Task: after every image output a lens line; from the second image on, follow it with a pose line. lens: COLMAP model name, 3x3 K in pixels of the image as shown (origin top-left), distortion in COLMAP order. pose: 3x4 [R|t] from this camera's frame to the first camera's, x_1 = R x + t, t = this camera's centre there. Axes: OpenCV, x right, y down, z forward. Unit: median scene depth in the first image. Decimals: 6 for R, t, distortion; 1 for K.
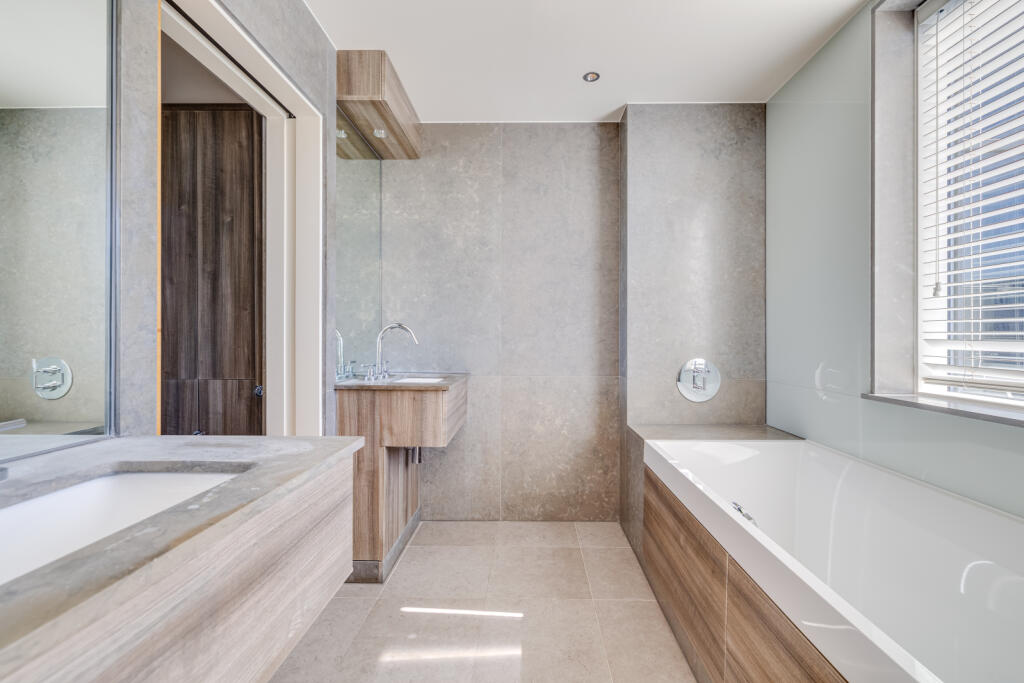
lens RADIAL K [[435.8, 0, 515.0], [0, 435.8, 339.6], [0, 0, 1]] dist [0.000124, 0.000004]
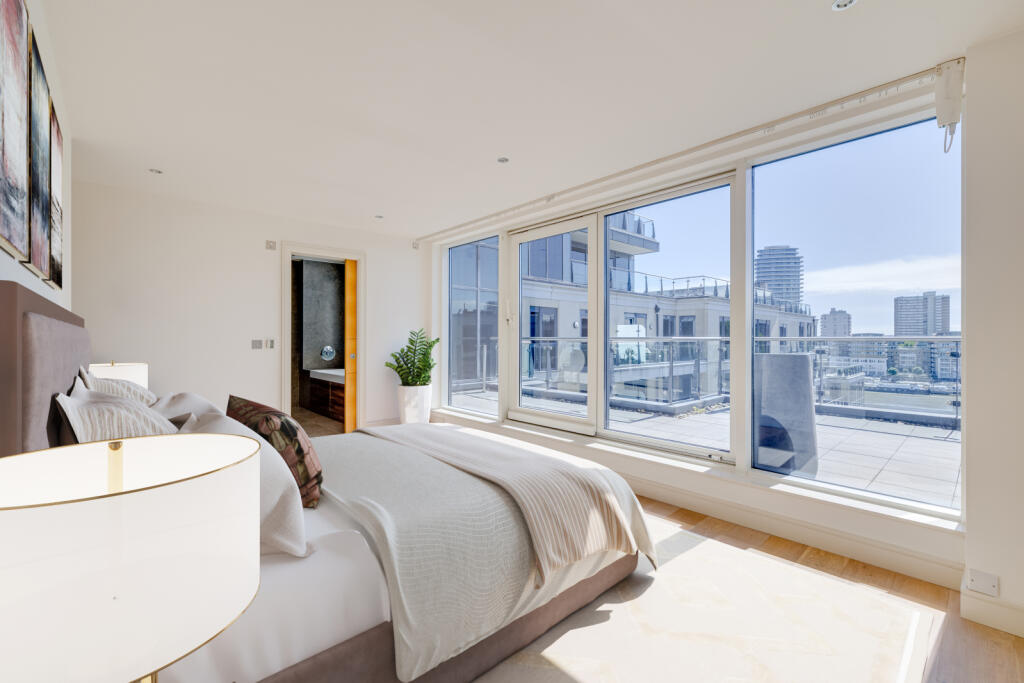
lens RADIAL K [[435.8, 0, 516.0], [0, 435.8, 341.6], [0, 0, 1]] dist [0.000124, 0.000004]
pose [[0.716752, -0.001151, 0.697328, -0.752990], [-0.000732, 0.999997, 0.002403, 0.002692], [-0.697328, -0.002233, 0.716749, -2.080782]]
